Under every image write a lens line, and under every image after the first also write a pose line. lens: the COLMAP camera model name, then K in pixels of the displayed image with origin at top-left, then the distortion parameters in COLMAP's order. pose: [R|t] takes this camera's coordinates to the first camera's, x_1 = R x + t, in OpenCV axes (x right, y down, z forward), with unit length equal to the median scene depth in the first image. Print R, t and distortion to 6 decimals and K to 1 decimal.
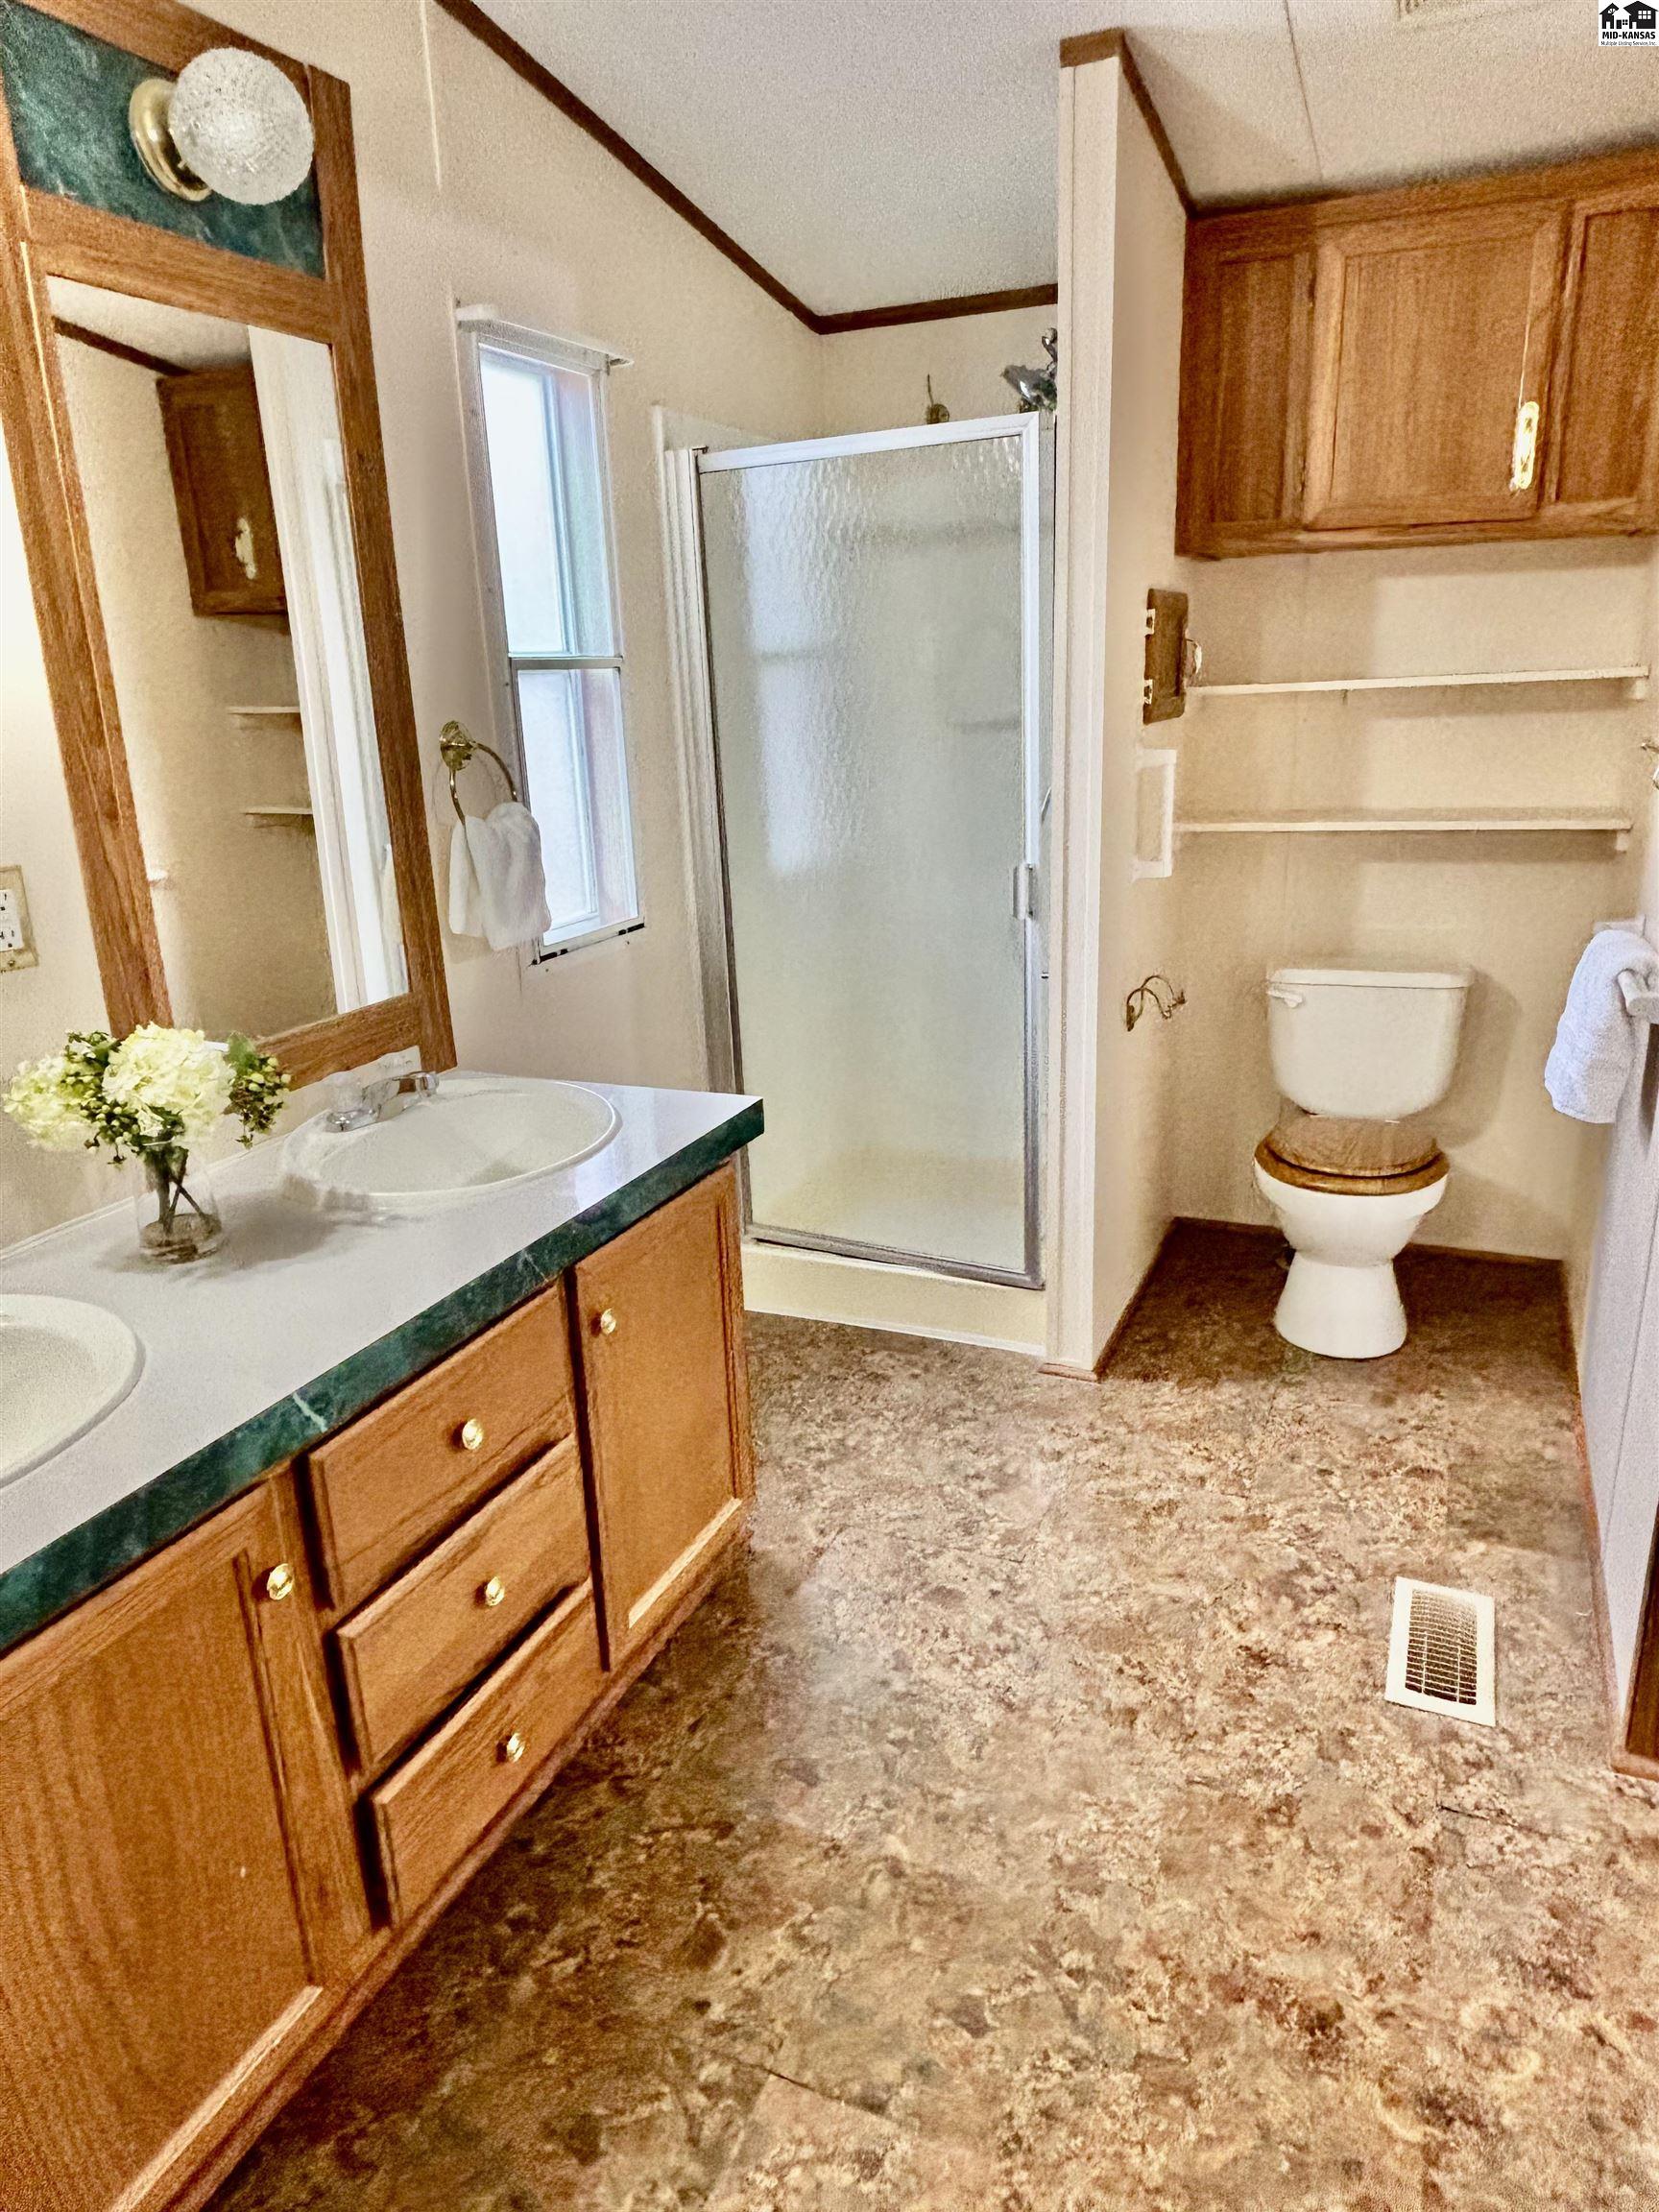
lens RADIAL K [[1466.7, 0, 819.7], [0, 1466.7, 1115.7], [0, 0, 1]] dist [-0.006546, -0.004554]
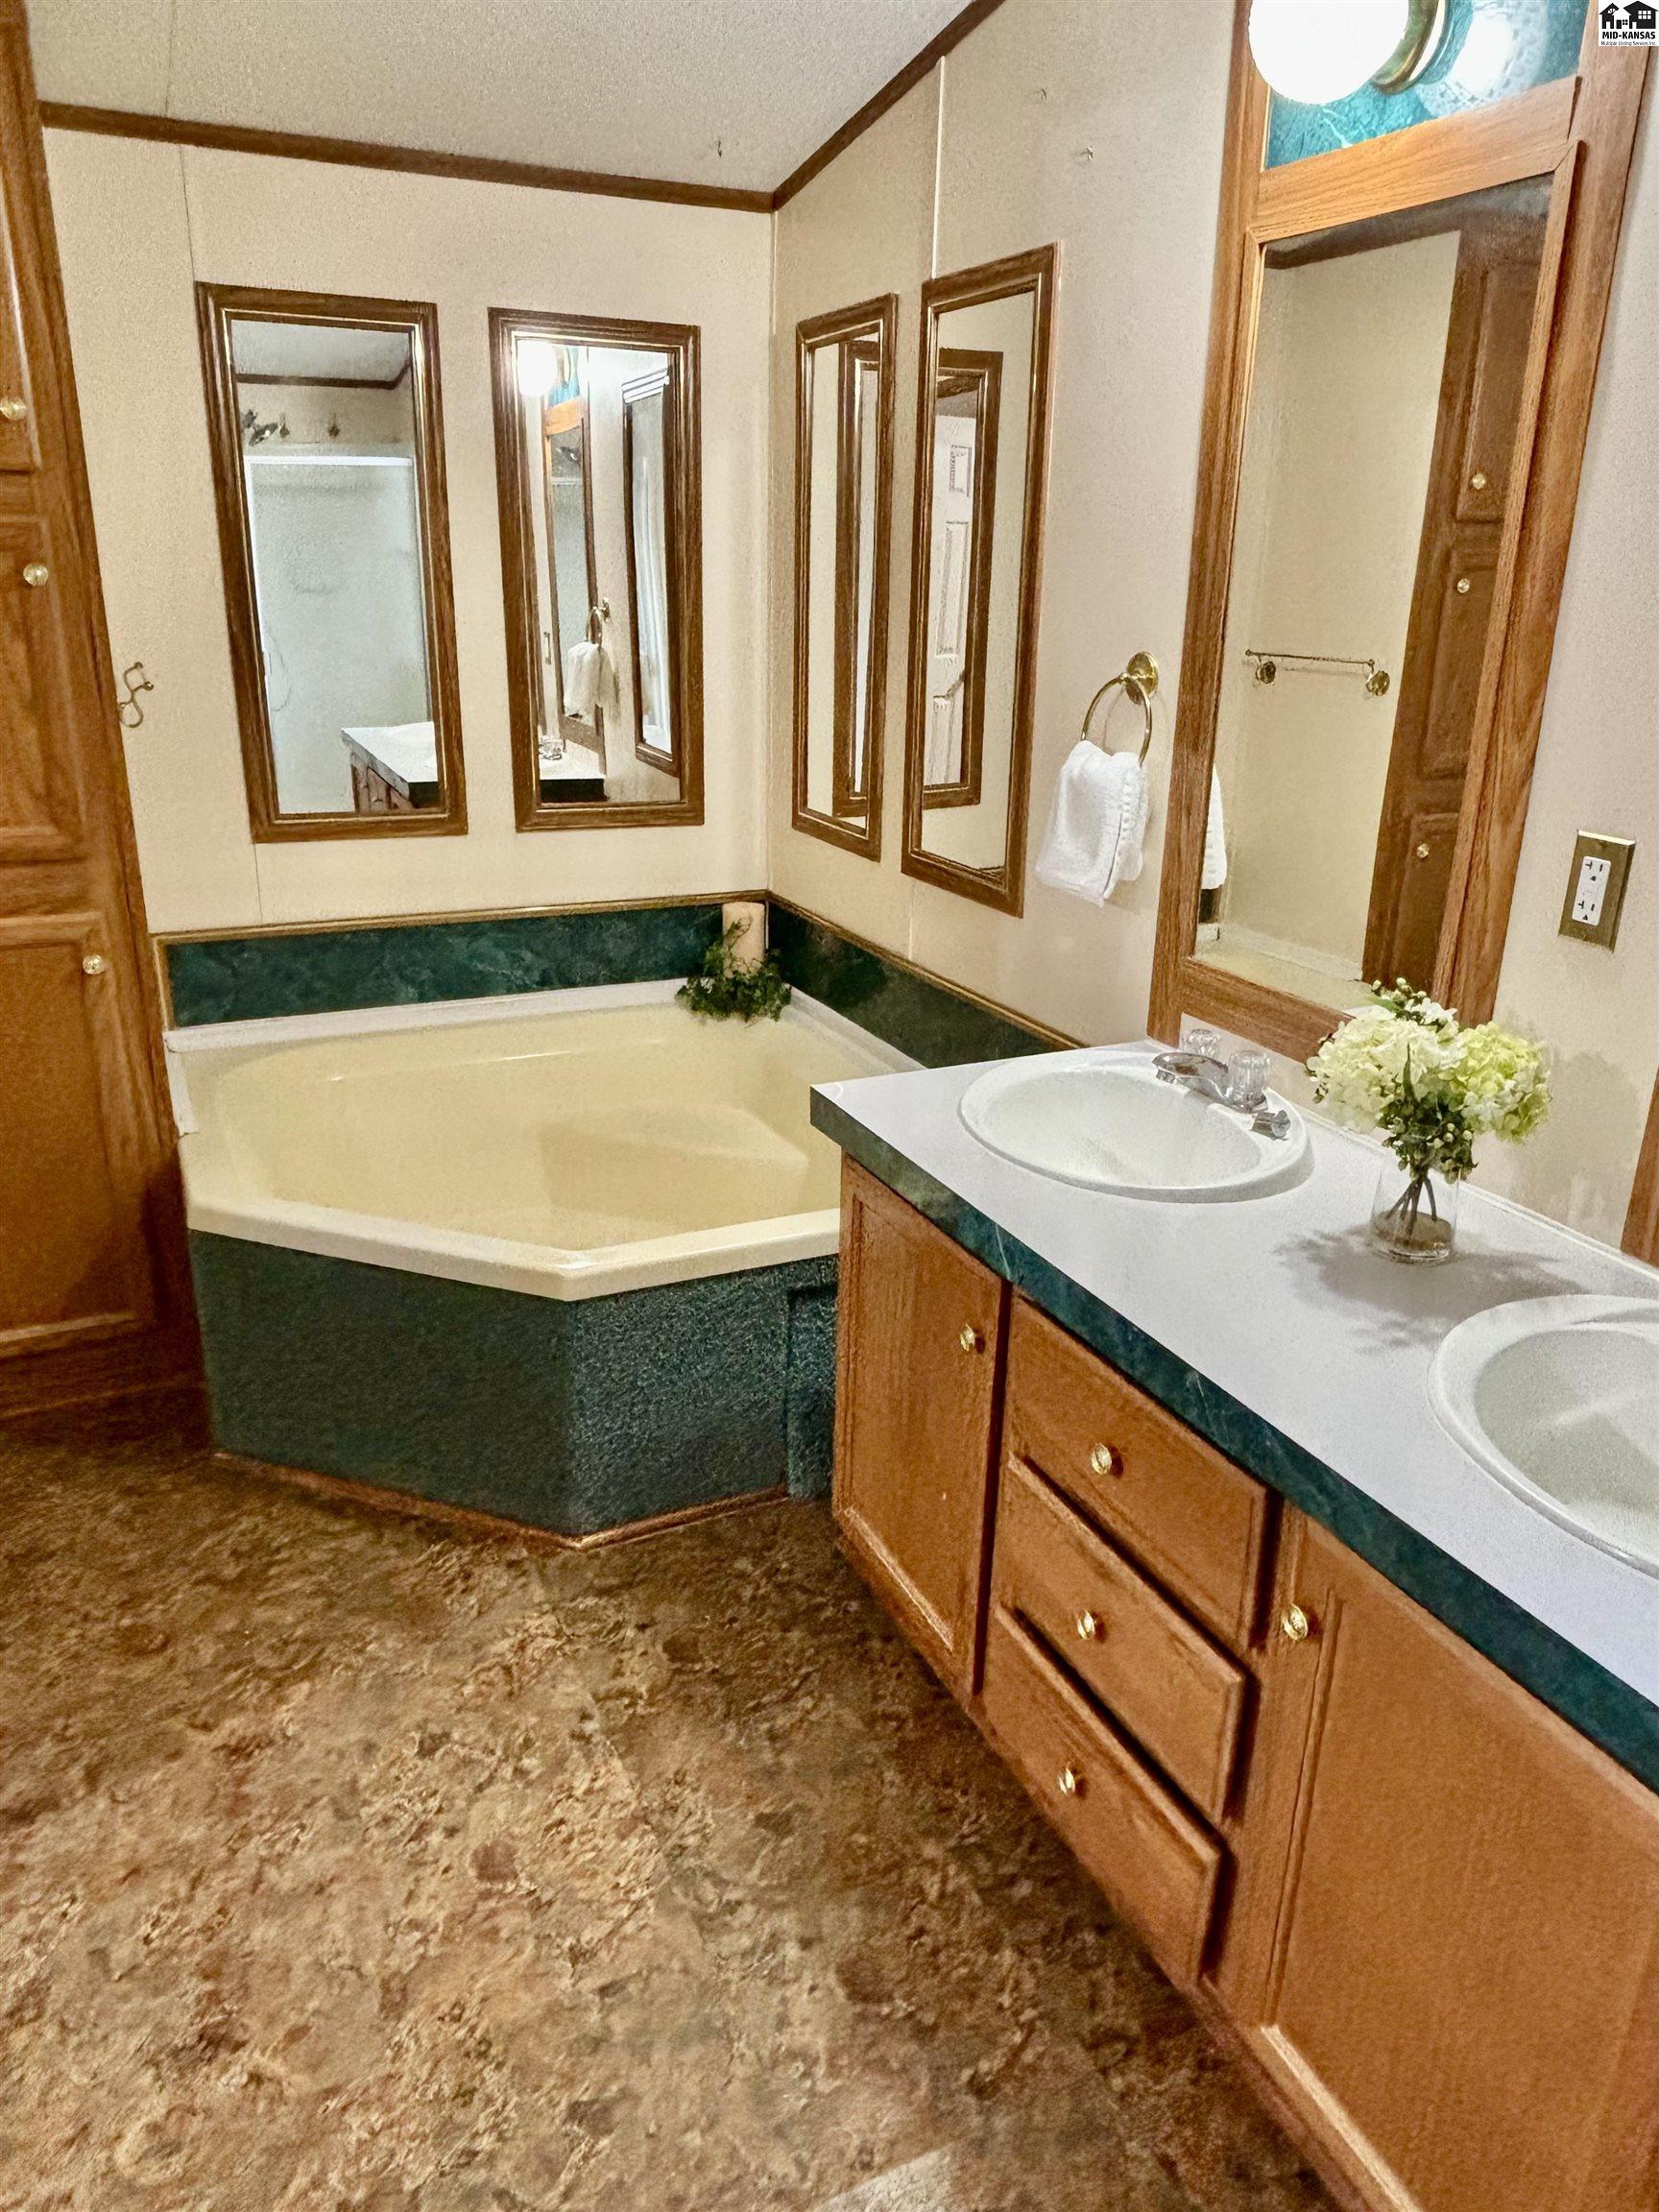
lens RADIAL K [[1466.7, 0, 818.2], [0, 1466.7, 1092.8], [0, 0, 1]] dist [-0.006546, -0.004554]
pose [[-0.658954, 0.269099, -0.702400, 0.484678], [-0.215212, 0.827326, 0.518860, -0.430785], [0.720738, 0.493070, -0.487256, 1.236278]]
